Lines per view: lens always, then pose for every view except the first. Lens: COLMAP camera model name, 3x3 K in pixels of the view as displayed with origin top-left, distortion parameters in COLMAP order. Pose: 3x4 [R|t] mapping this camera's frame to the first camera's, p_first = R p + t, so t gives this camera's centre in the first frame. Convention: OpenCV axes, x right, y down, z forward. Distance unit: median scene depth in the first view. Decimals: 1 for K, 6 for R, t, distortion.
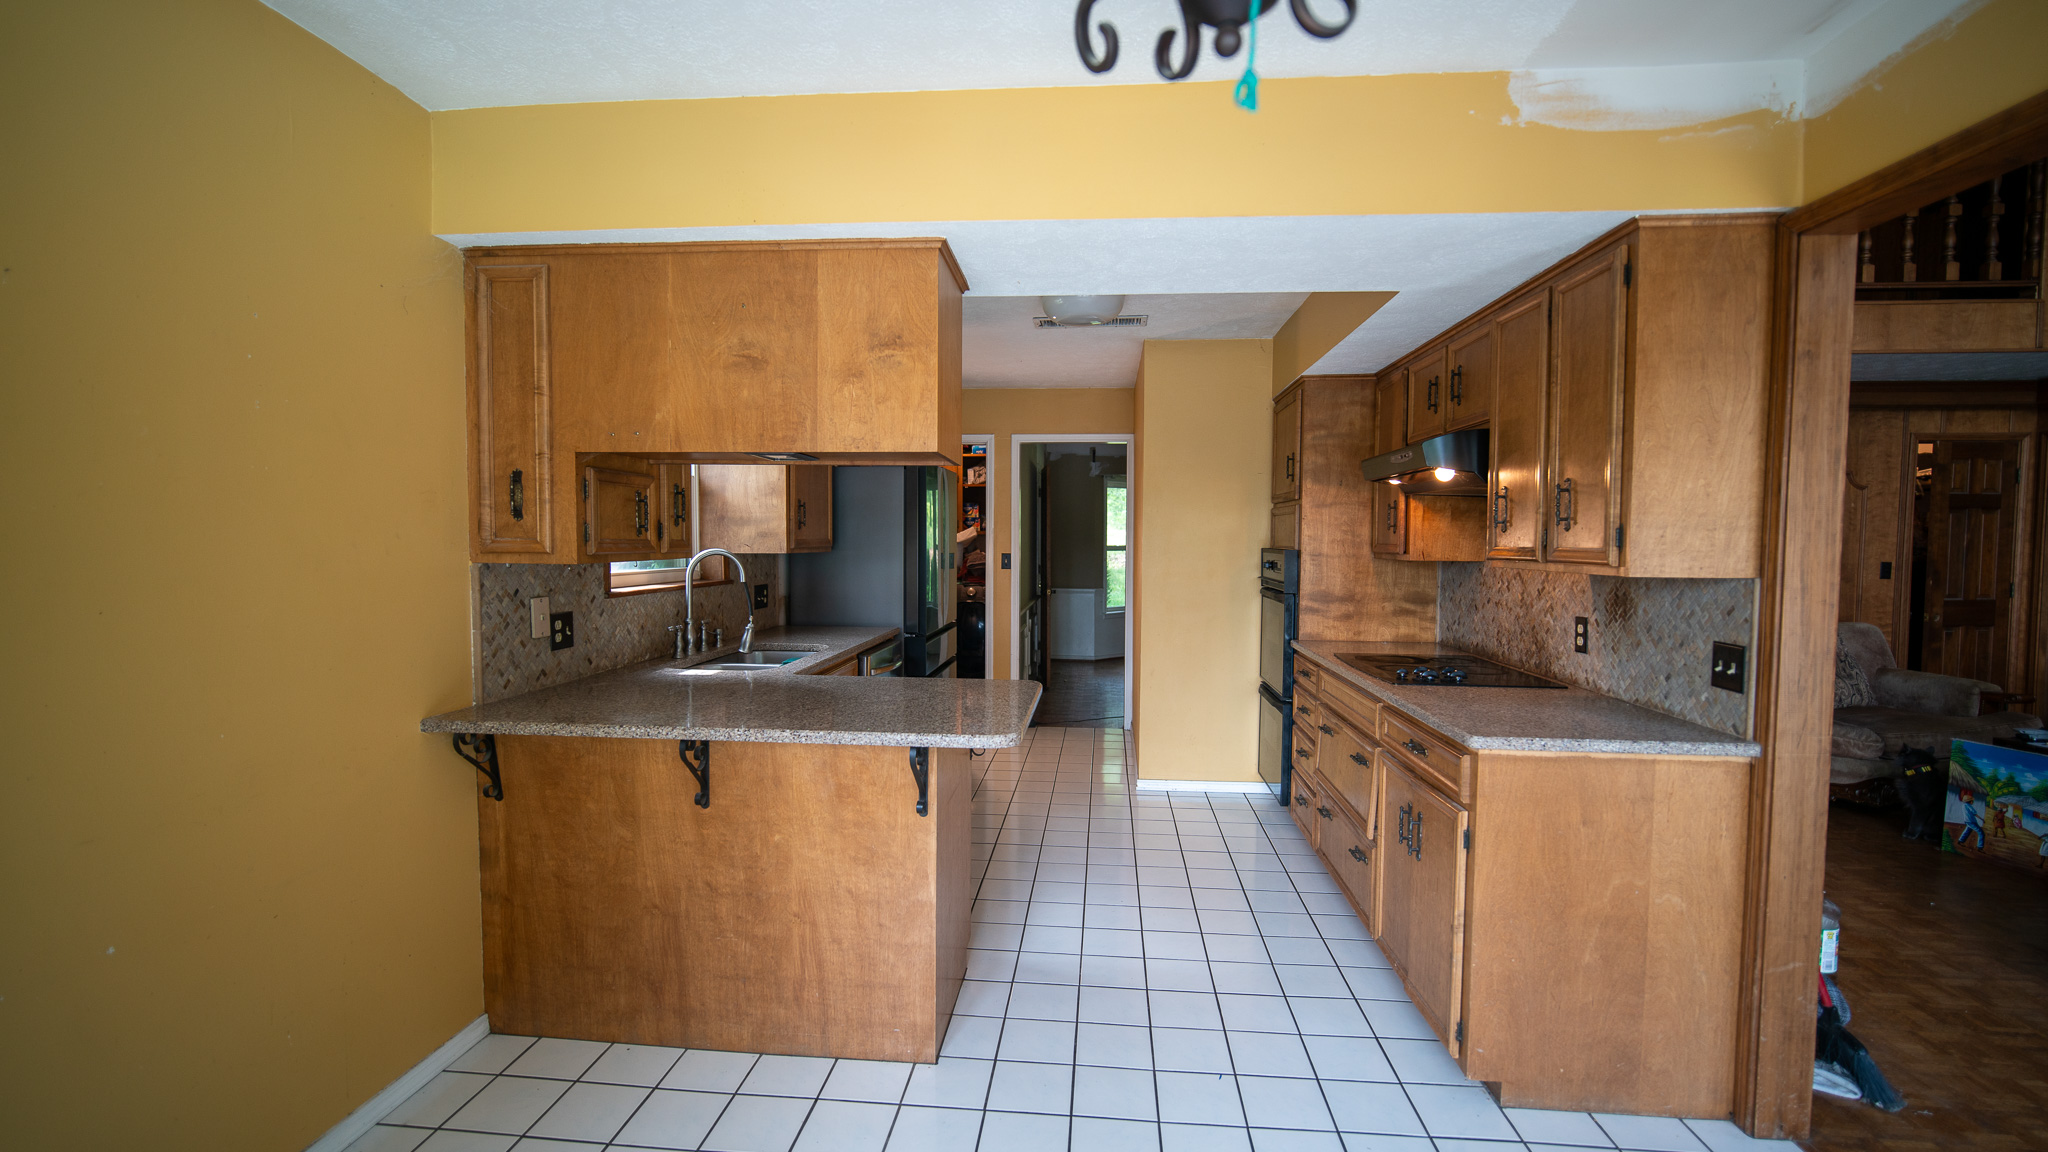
lens RADIAL K [[887.0, 0, 1024.2], [0, 887.0, 580.0], [0, 0, 1]] dist [-0.014029, 0.004790]
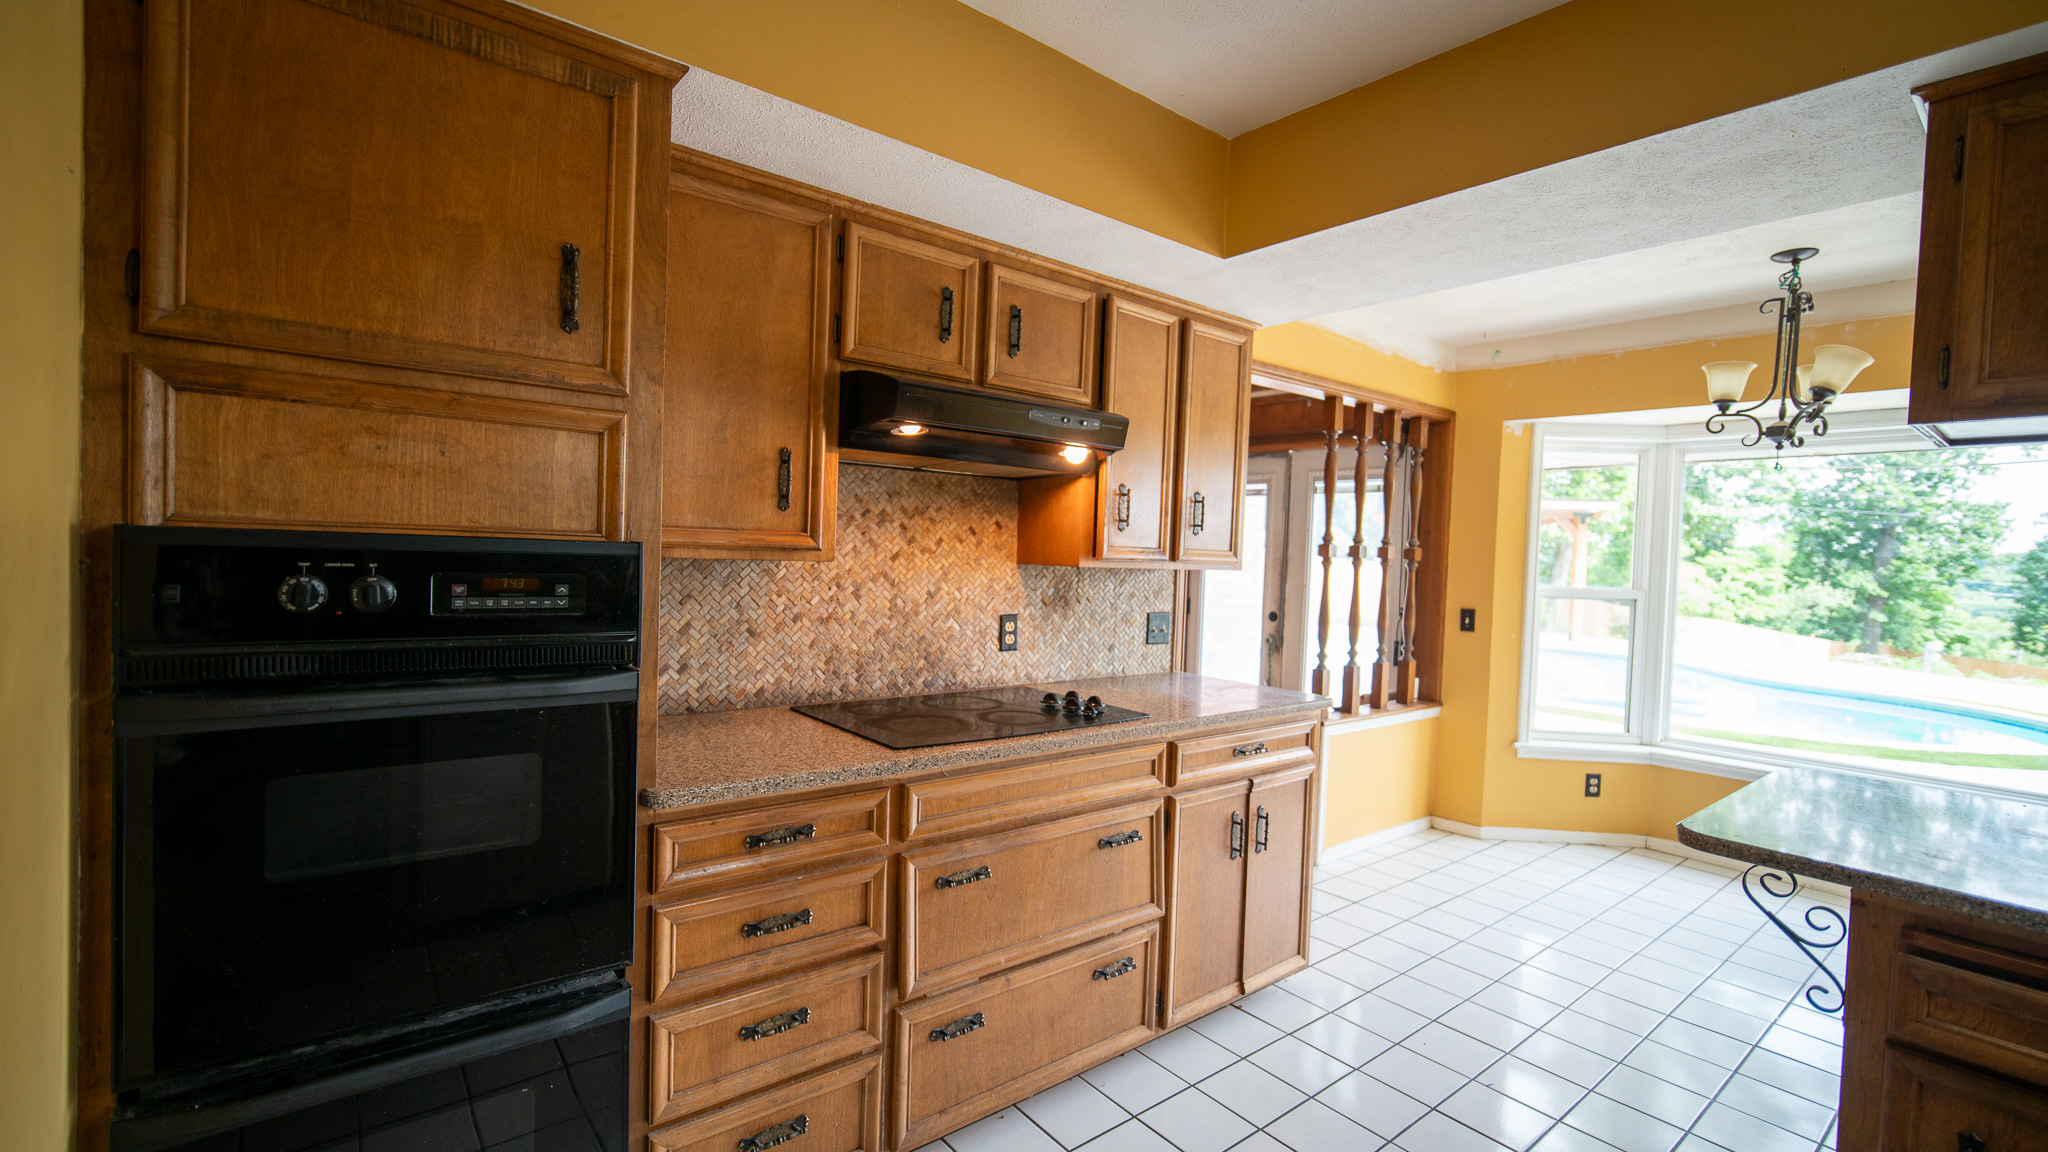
lens RADIAL K [[887.0, 0, 1026.7], [0, 887.0, 577.5], [0, 0, 1]] dist [-0.014029, 0.004790]
pose [[-0.693990, -0.053160, 0.718019, -0.092656], [-0.005869, 0.997655, 0.068191, -0.073681], [-0.719961, 0.043110, -0.692675, 1.866737]]
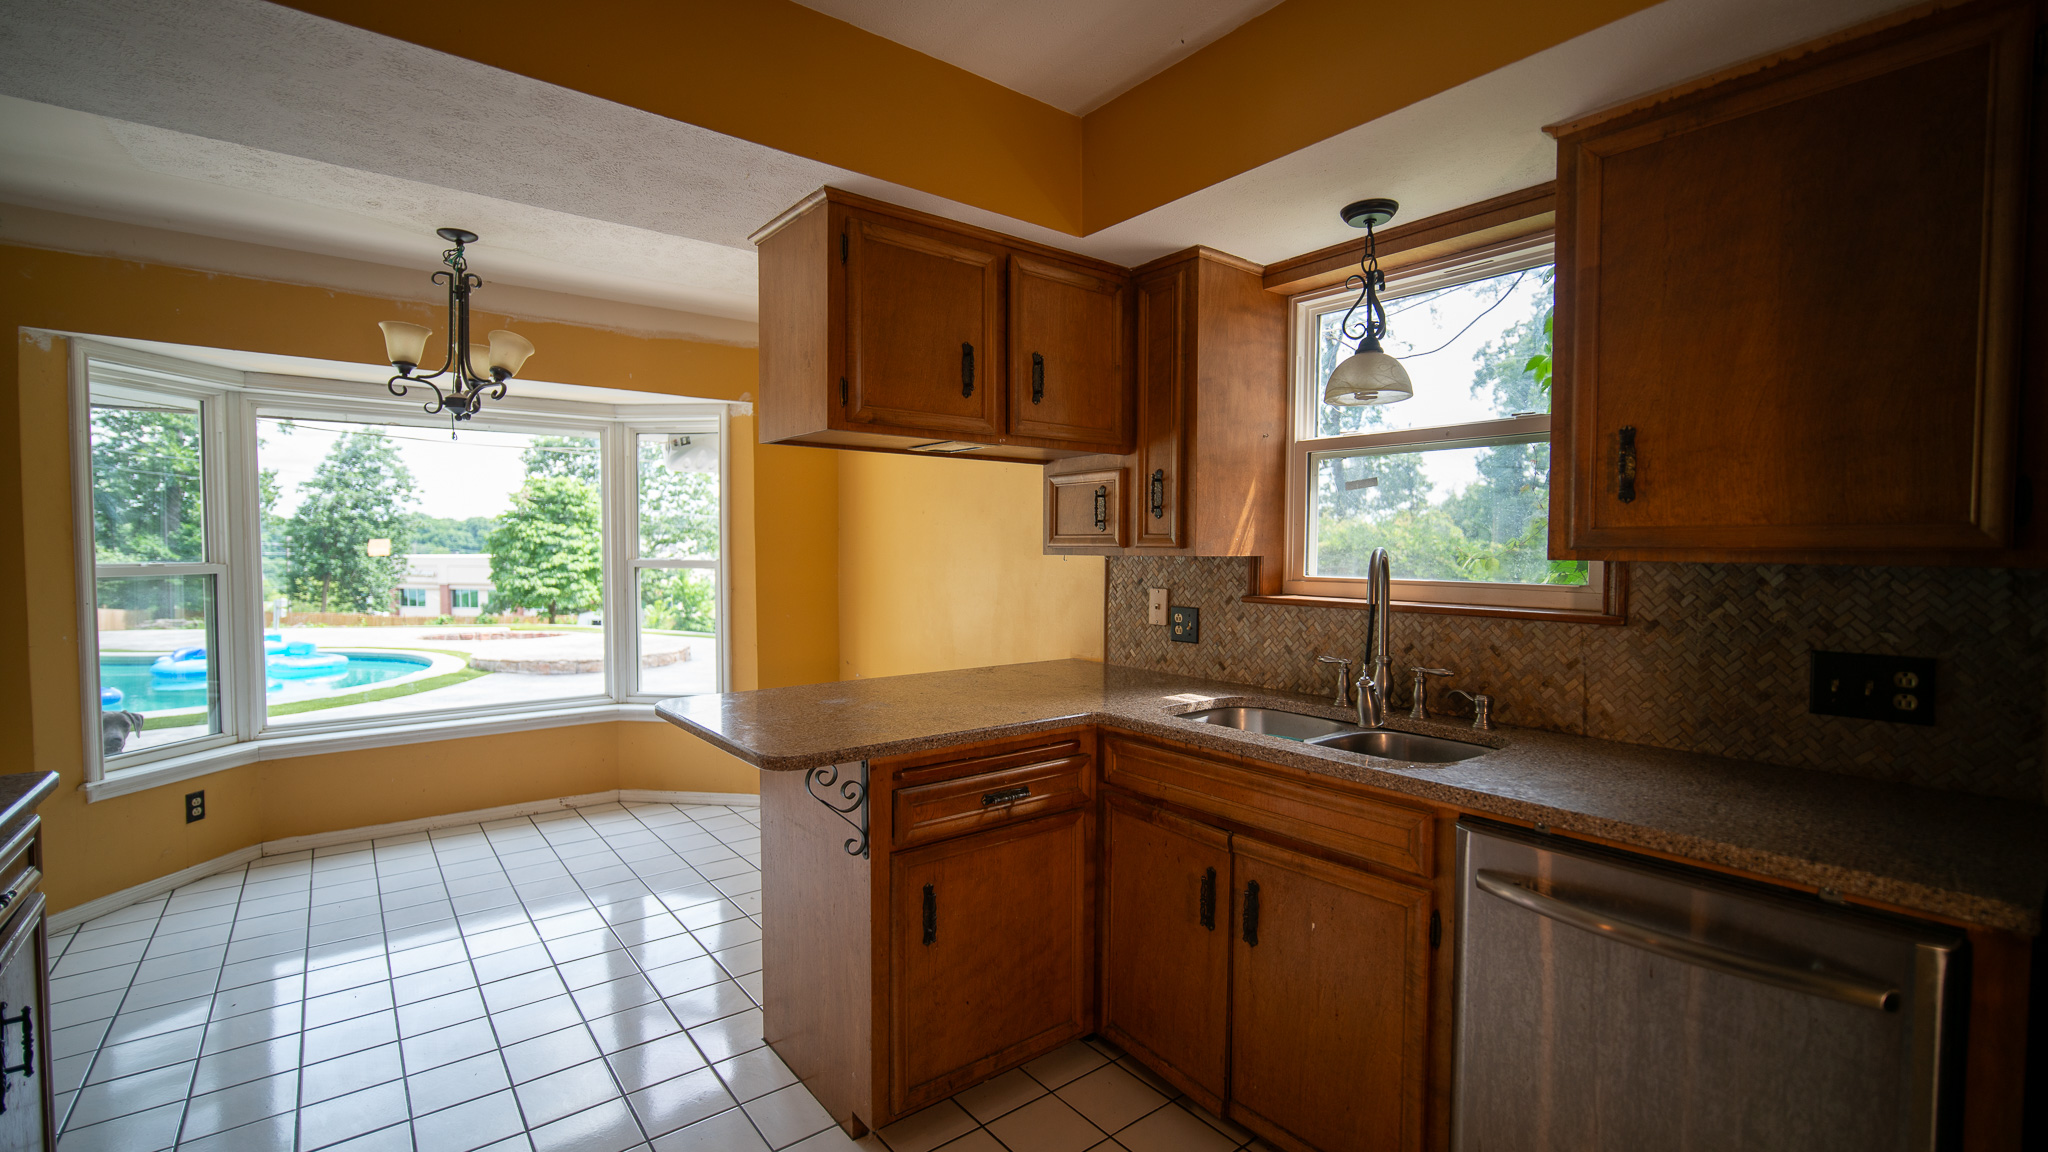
lens RADIAL K [[887.0, 0, 1023.9], [0, 887.0, 579.6], [0, 0, 1]] dist [-0.014029, 0.004790]
pose [[-0.726370, 0.016685, -0.687101, 0.349847], [-0.040048, 0.996979, 0.066546, -0.061150], [0.686136, 0.075854, -0.723508, 1.772668]]
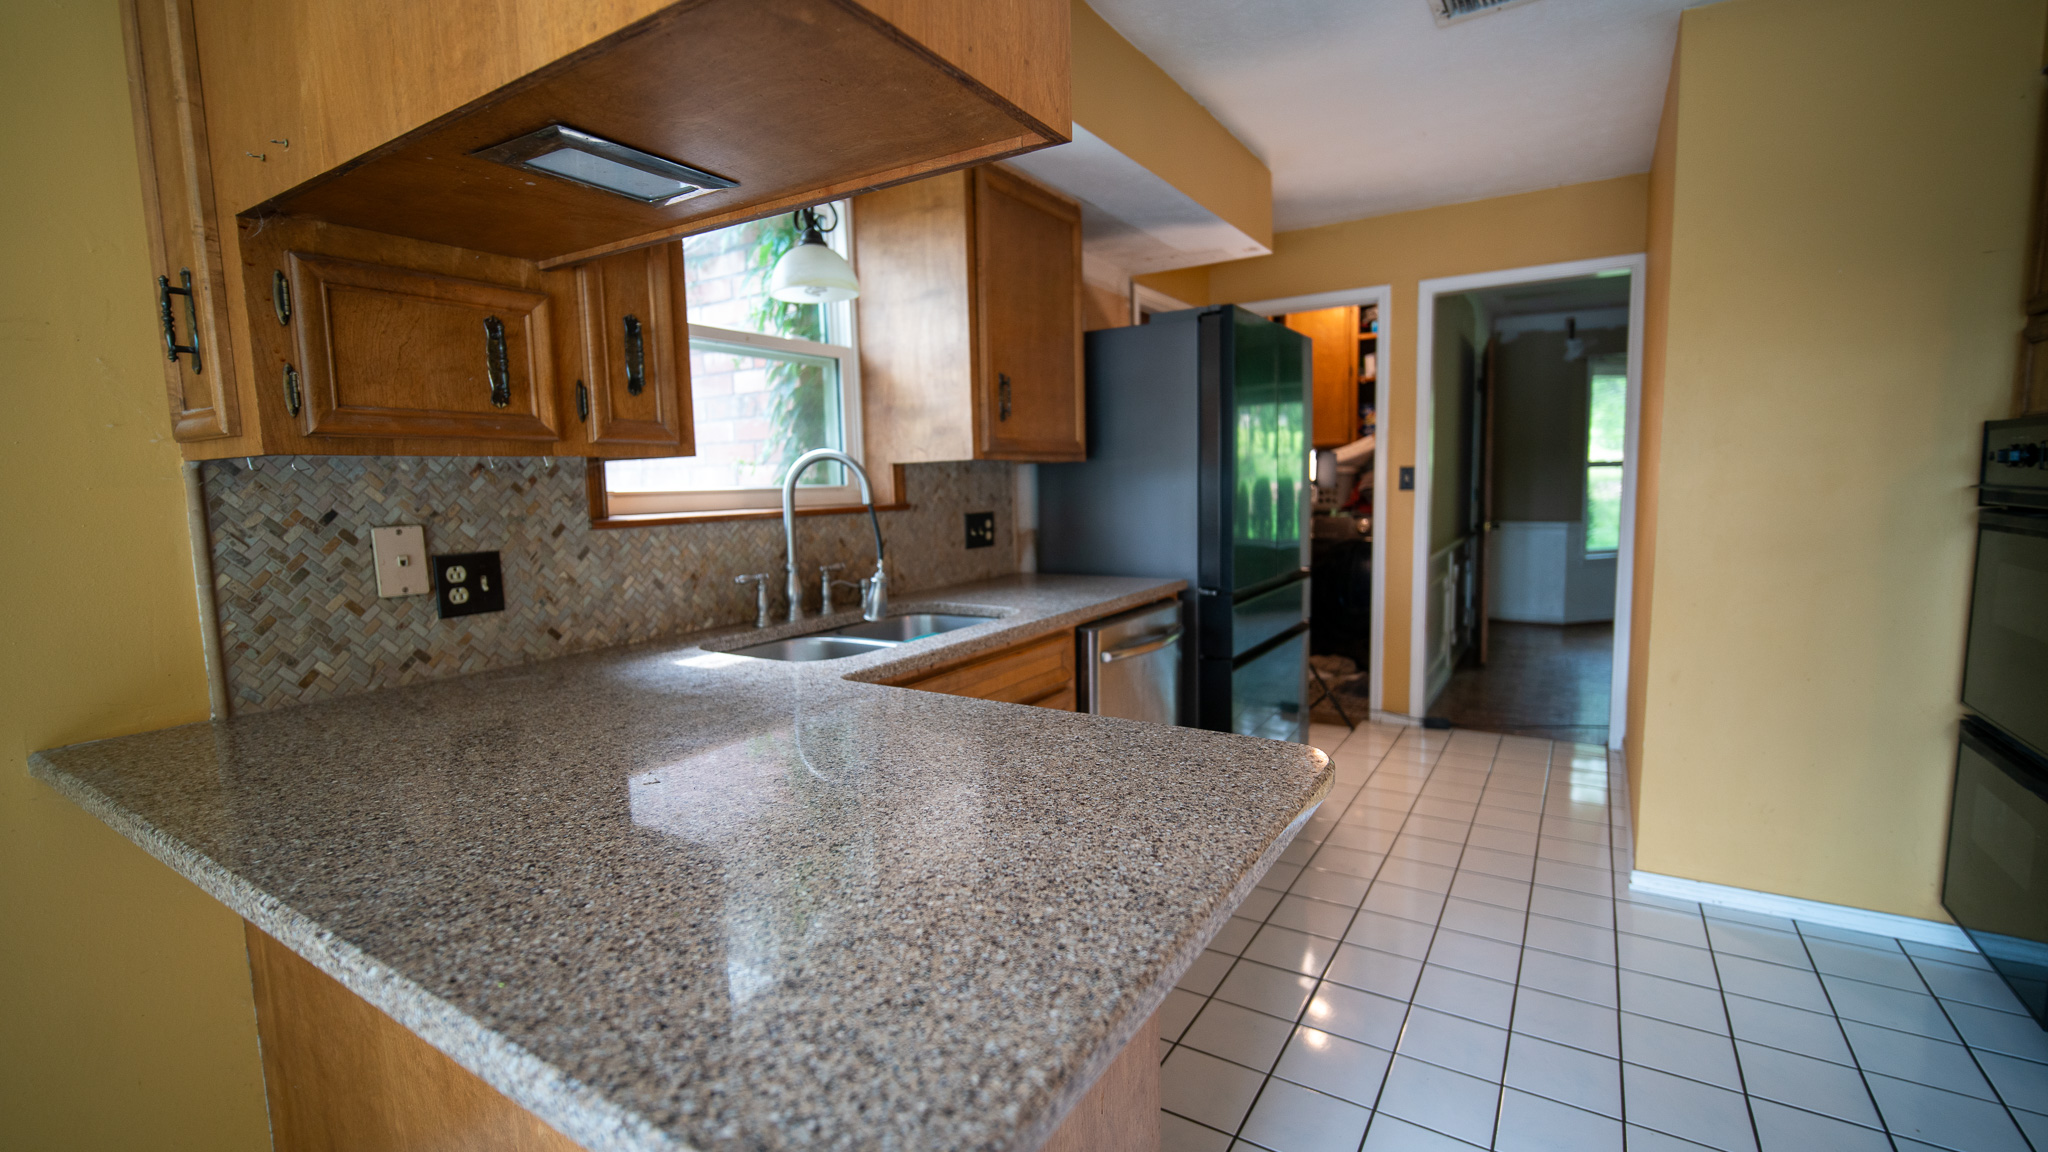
lens RADIAL K [[887.0, 0, 1021.9], [0, 887.0, 579.7], [0, 0, 1]] dist [-0.014029, 0.004790]
pose [[0.886816, 0.023965, -0.461501, 0.080383], [0.007563, 0.997768, 0.066344, 0.020322], [0.462061, -0.062325, 0.884655, 0.715429]]
